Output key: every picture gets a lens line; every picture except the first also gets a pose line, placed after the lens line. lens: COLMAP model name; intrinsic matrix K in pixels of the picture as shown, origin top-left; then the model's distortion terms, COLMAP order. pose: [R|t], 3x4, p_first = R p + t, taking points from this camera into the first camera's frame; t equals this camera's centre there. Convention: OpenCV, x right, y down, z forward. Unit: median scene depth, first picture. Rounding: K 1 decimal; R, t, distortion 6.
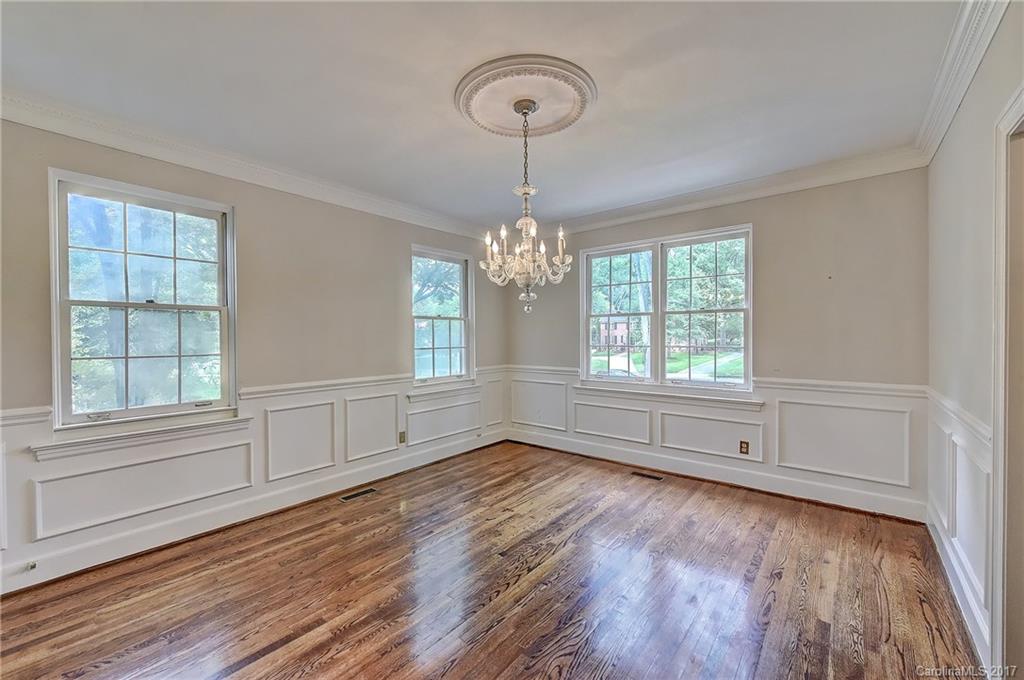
lens RADIAL K [[410.8, 0, 510.0], [0, 410.8, 339.8], [0, 0, 1]] dist [0.011233, -0.000152]
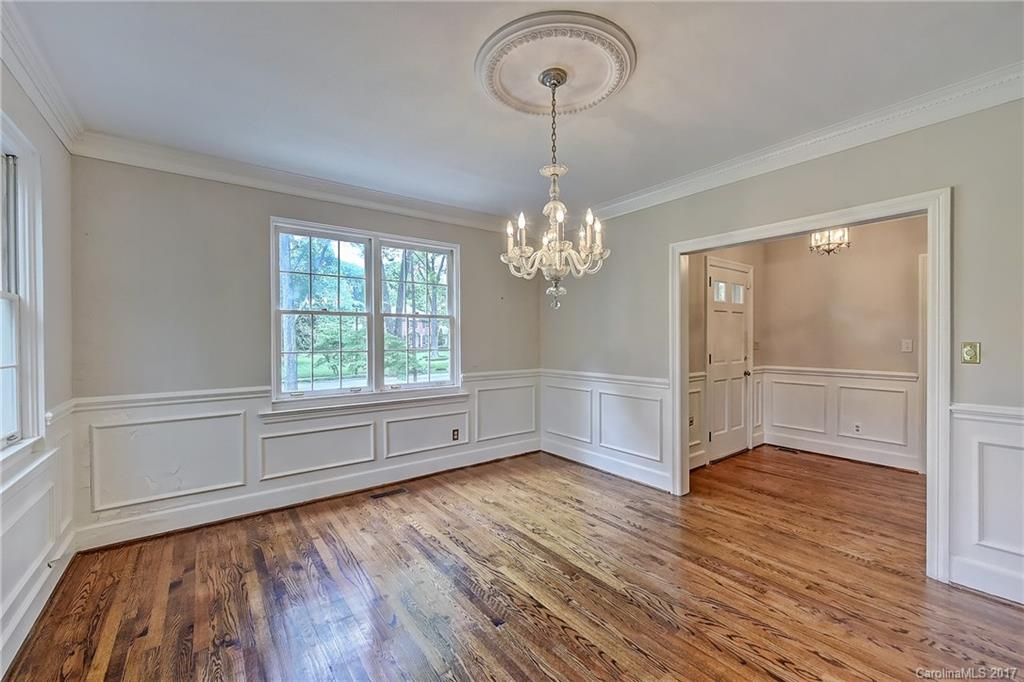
lens RADIAL K [[421.2, 0, 511.4], [0, 421.2, 338.3], [0, 0, 1]] dist [0.004428, -0.000371]
pose [[0.230620, 0.006736, 0.973020, -0.603316], [0.013757, 0.999854, -0.010182, 0.002899], [-0.972947, 0.015735, 0.230494, 0.613436]]
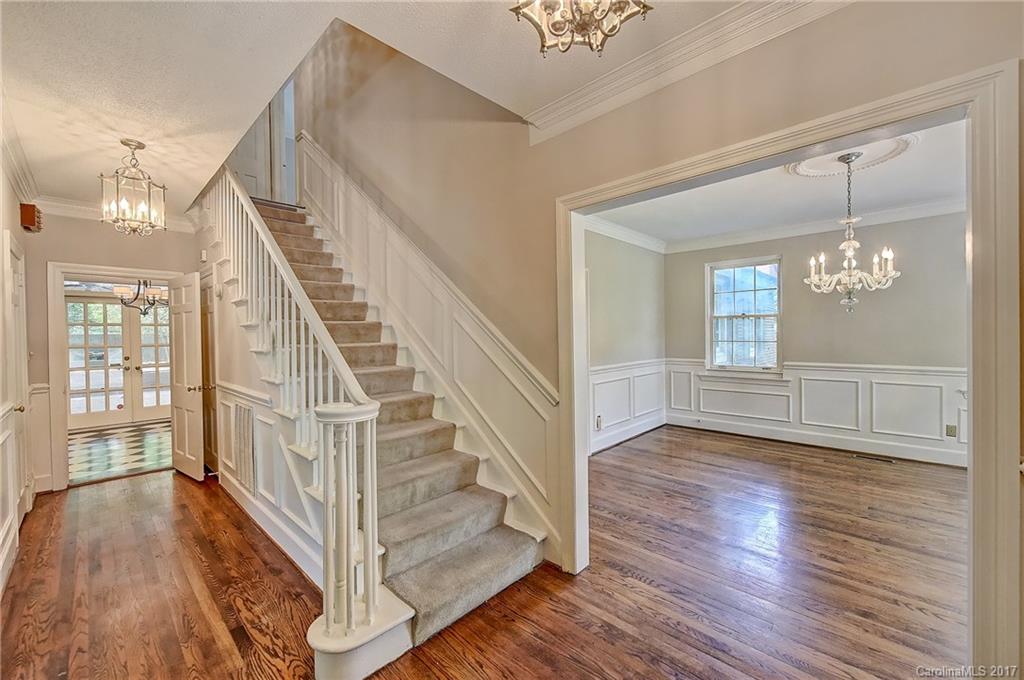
lens RADIAL K [[410.8, 0, 512.4], [0, 410.8, 338.7], [0, 0, 1]] dist [0.011233, -0.000152]
pose [[-0.073361, 0.017707, -0.997148, 0.995450], [0.003146, 0.999842, 0.017523, -0.008777], [0.997301, -0.001851, -0.073405, 0.018914]]
